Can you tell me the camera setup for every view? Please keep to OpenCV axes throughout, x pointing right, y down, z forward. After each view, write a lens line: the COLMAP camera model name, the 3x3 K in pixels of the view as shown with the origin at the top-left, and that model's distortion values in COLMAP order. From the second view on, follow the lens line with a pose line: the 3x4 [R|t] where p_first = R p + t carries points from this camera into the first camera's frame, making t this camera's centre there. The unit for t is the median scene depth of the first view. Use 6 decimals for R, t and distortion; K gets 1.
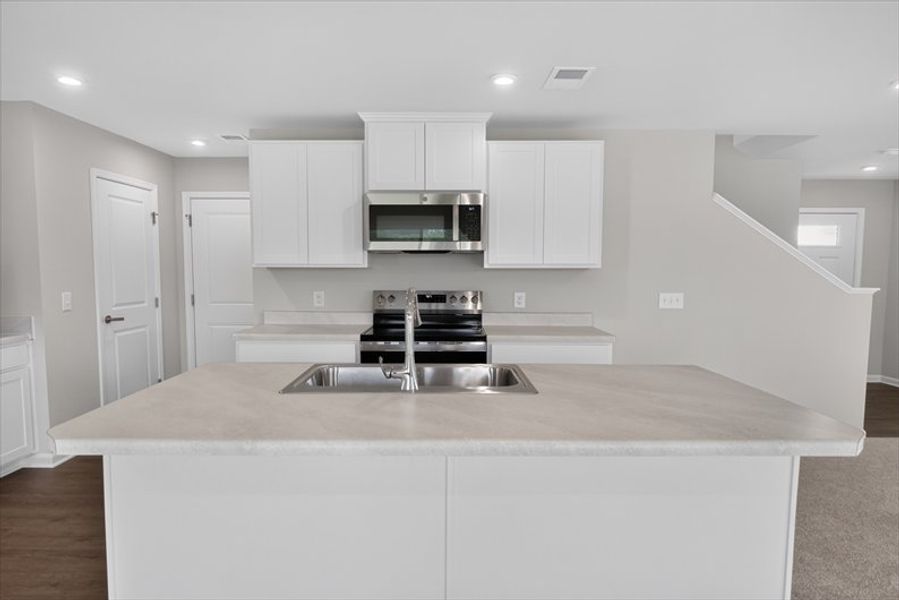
lens RADIAL K [[596.2, 0, 445.5], [0, 596.2, 314.0], [0, 0, 1]] dist [0.000297, -0.000545]
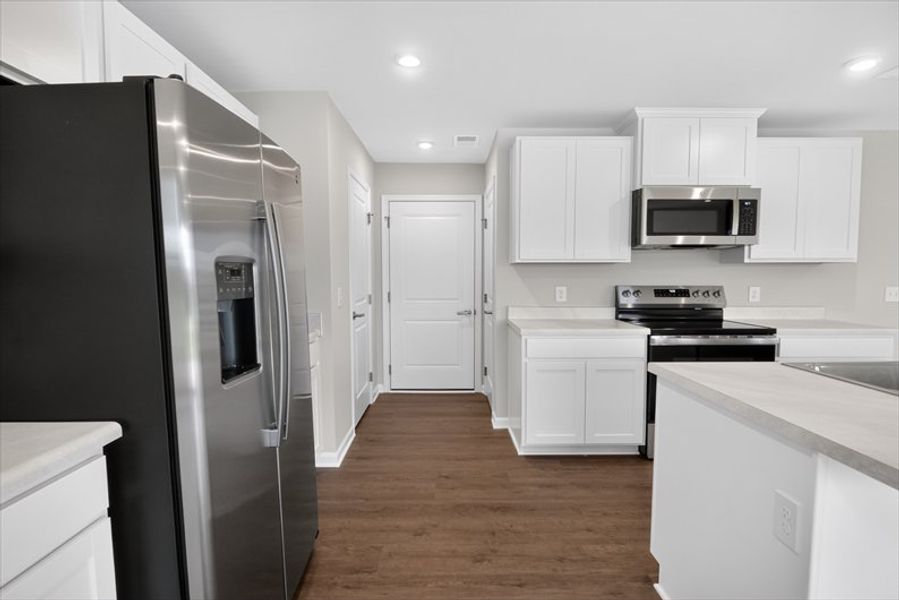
lens RADIAL K [[486.8, 0, 452.9], [0, 486.8, 304.7], [0, 0, 1]] dist [-0.000932, -0.000094]
pose [[0.999760, -0.005557, 0.021210, -0.429727], [0.005814, 0.999910, -0.012070, 0.001731], [-0.021141, 0.012191, 0.999702, 0.171823]]
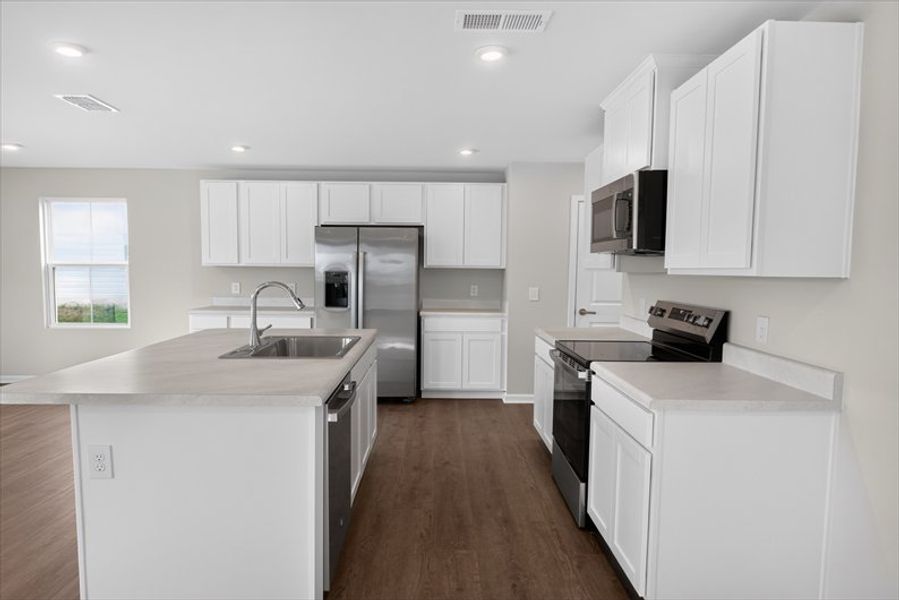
lens RADIAL K [[596.2, 0, 445.5], [0, 596.2, 314.0], [0, 0, 1]] dist [0.000297, -0.000545]
pose [[0.022212, 0.076748, -0.996803, 0.725215], [-0.089752, 0.993176, 0.074469, -0.057036], [0.995716, 0.087811, 0.028949, 0.694744]]
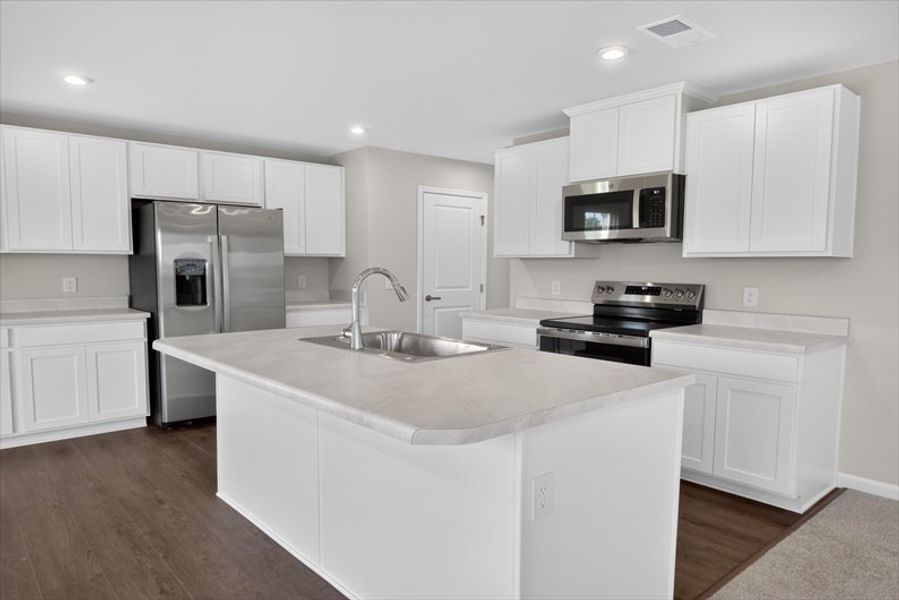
lens RADIAL K [[596.2, 0, 445.5], [0, 596.2, 314.0], [0, 0, 1]] dist [0.000297, -0.000545]
pose [[0.665618, 0.064148, -0.743530, 0.471328], [-0.062477, 0.997591, 0.030136, 0.002060], [0.743672, 0.026394, 0.668023, 0.141505]]
